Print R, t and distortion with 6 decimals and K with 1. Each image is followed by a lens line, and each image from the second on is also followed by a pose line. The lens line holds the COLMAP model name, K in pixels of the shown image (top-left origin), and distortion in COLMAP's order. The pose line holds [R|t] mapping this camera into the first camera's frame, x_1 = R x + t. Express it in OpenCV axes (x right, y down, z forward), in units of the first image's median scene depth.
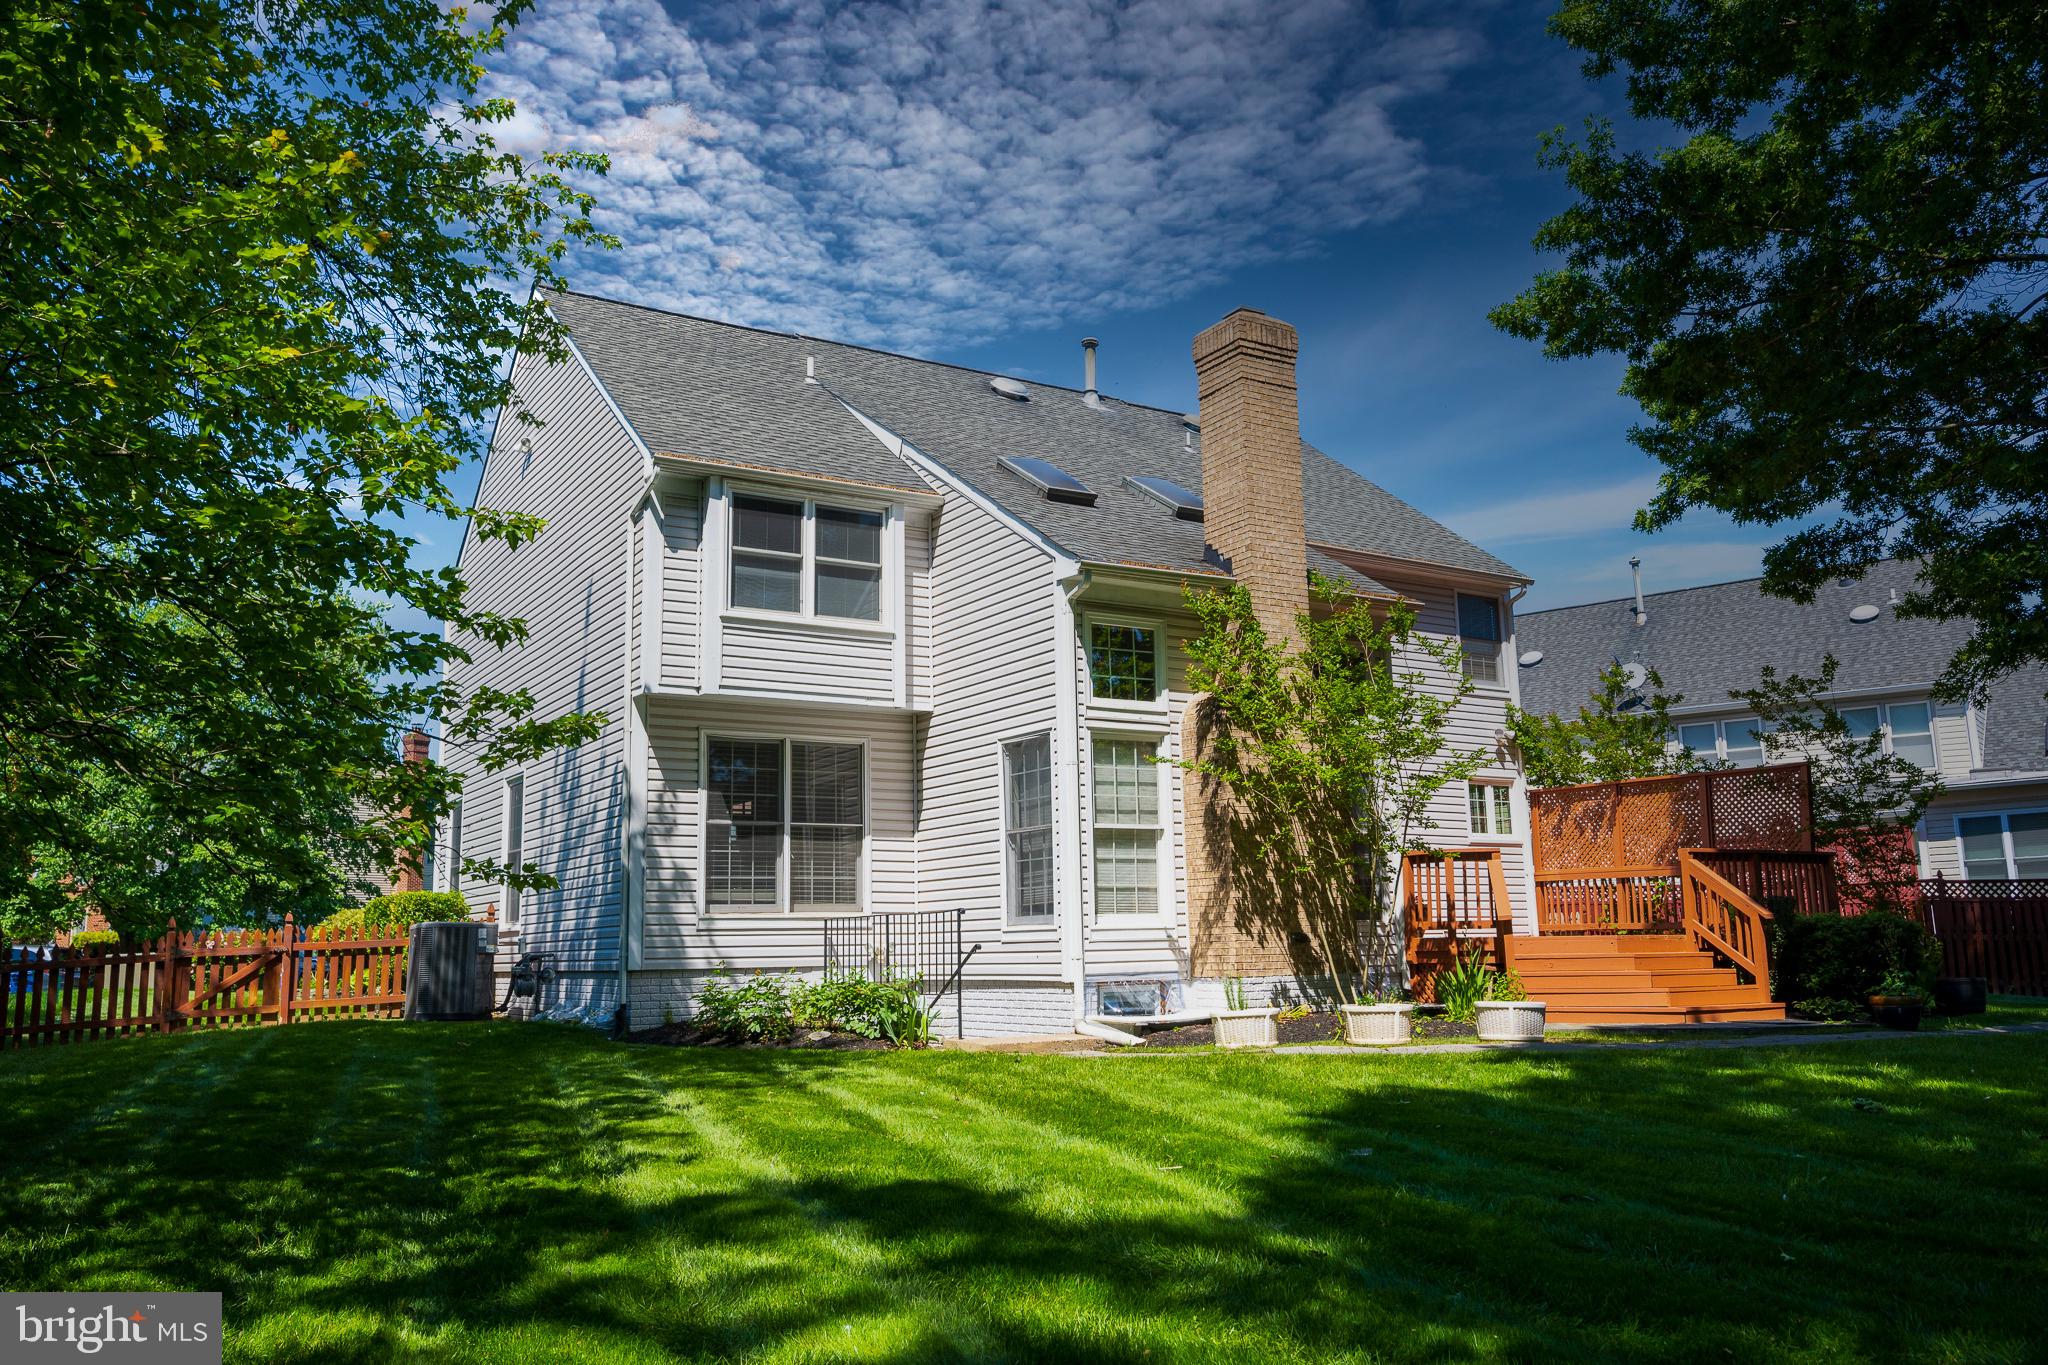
lens RADIAL K [[1534.6, 0, 1021.8], [0, 1534.6, 674.0], [0, 0, 1]] dist [0.014105, 0.005057]
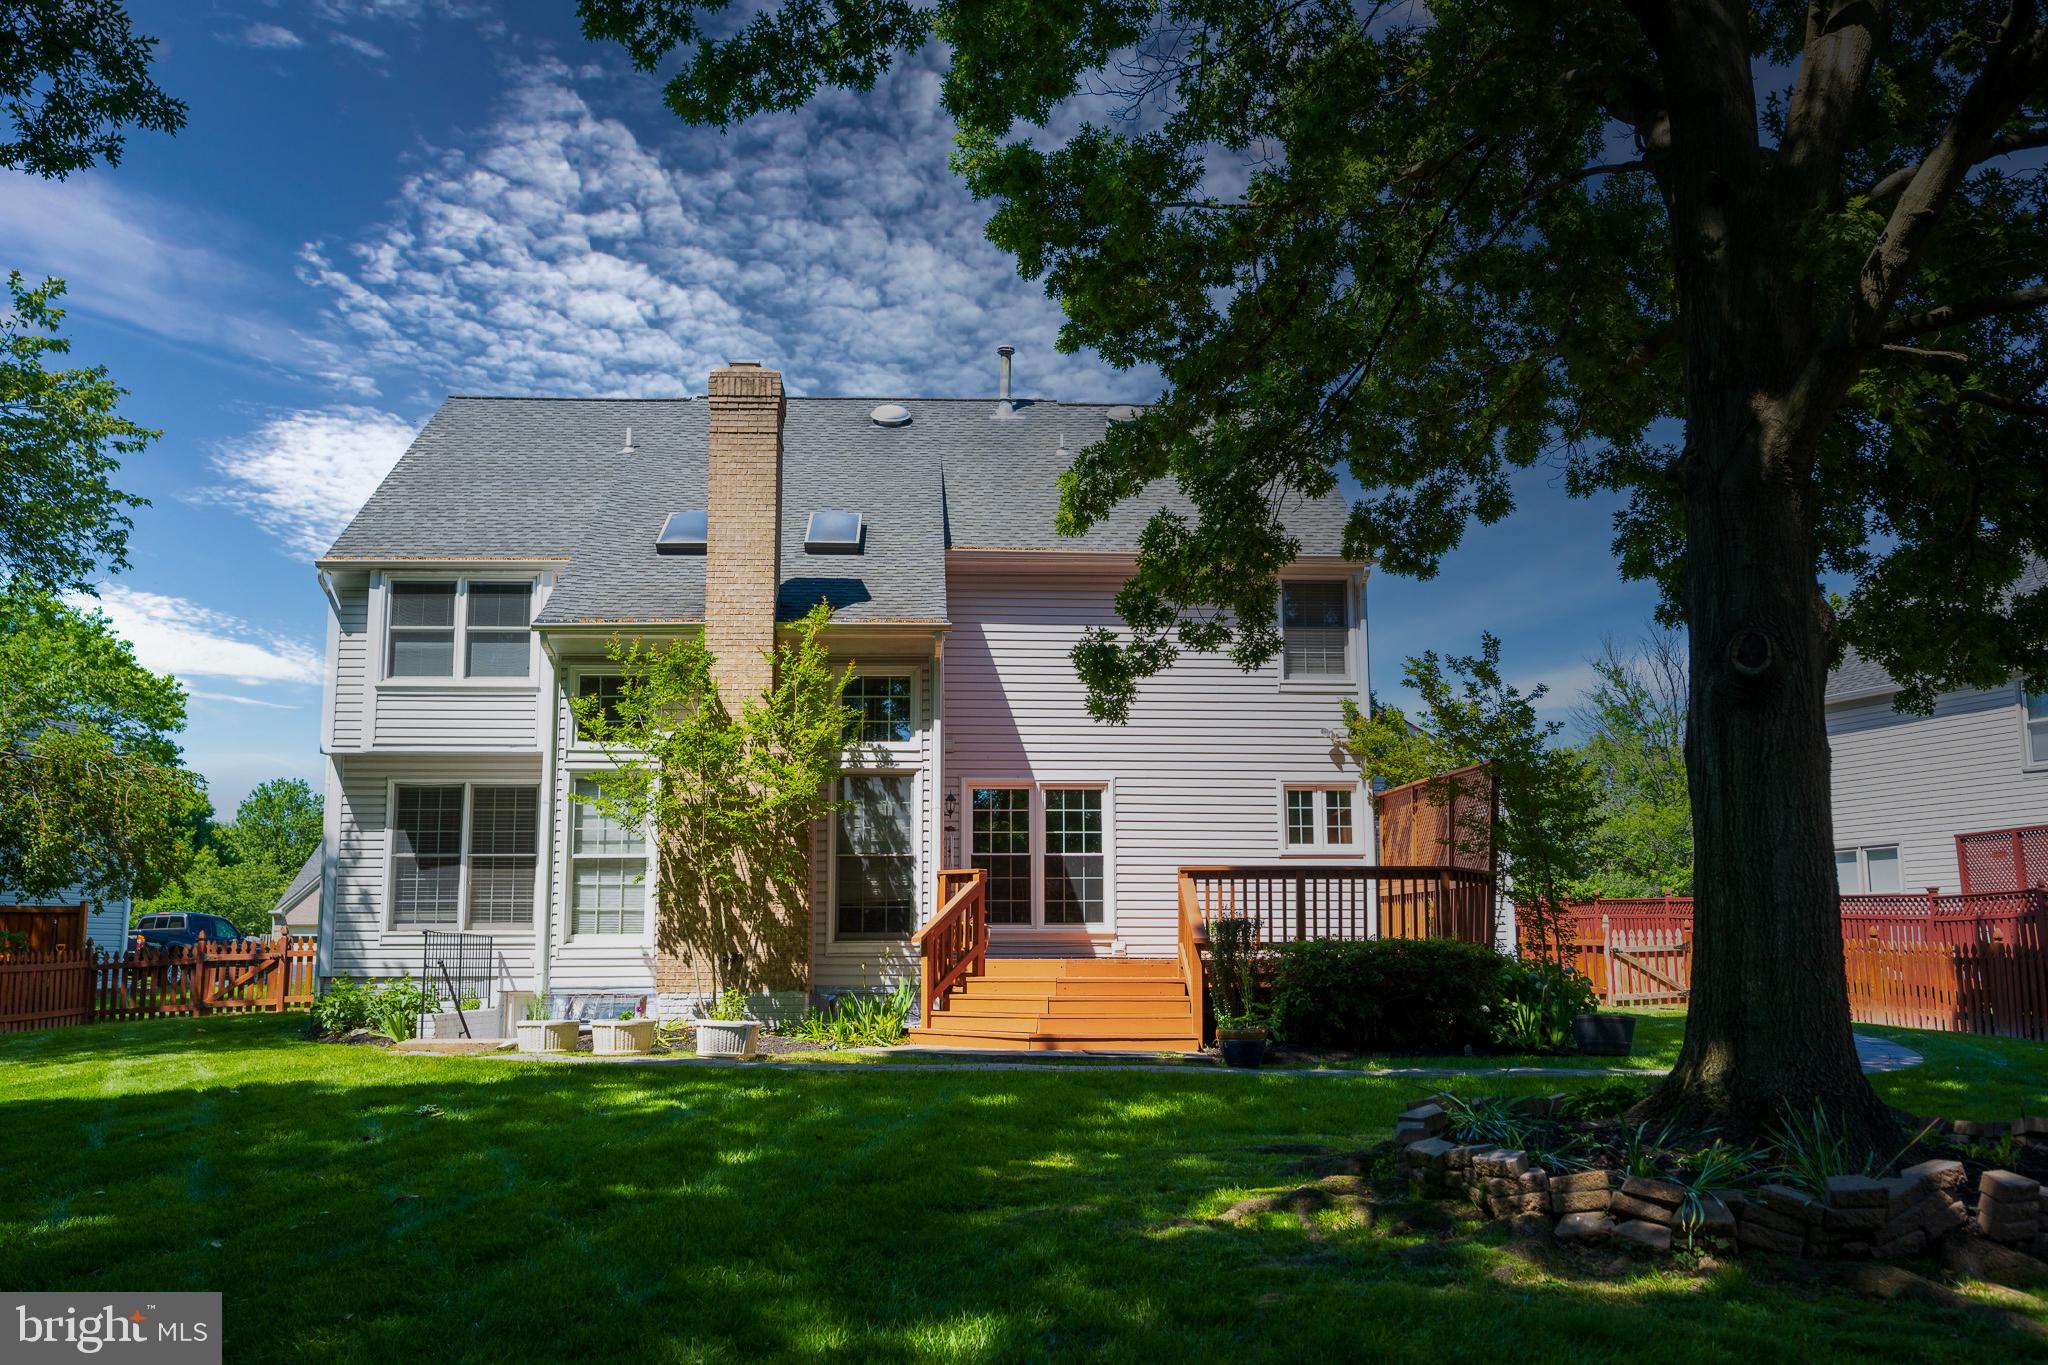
lens RADIAL K [[1702.5, 0, 1023.5], [0, 1702.5, 691.5], [0, 0, 1]] dist [0.033758, -0.002043]
pose [[0.877649, -0.059445, -0.475603, 0.873773], [0.070322, 0.997511, 0.005090, -0.004362], [0.474117, -0.037913, 0.879645, 0.055840]]
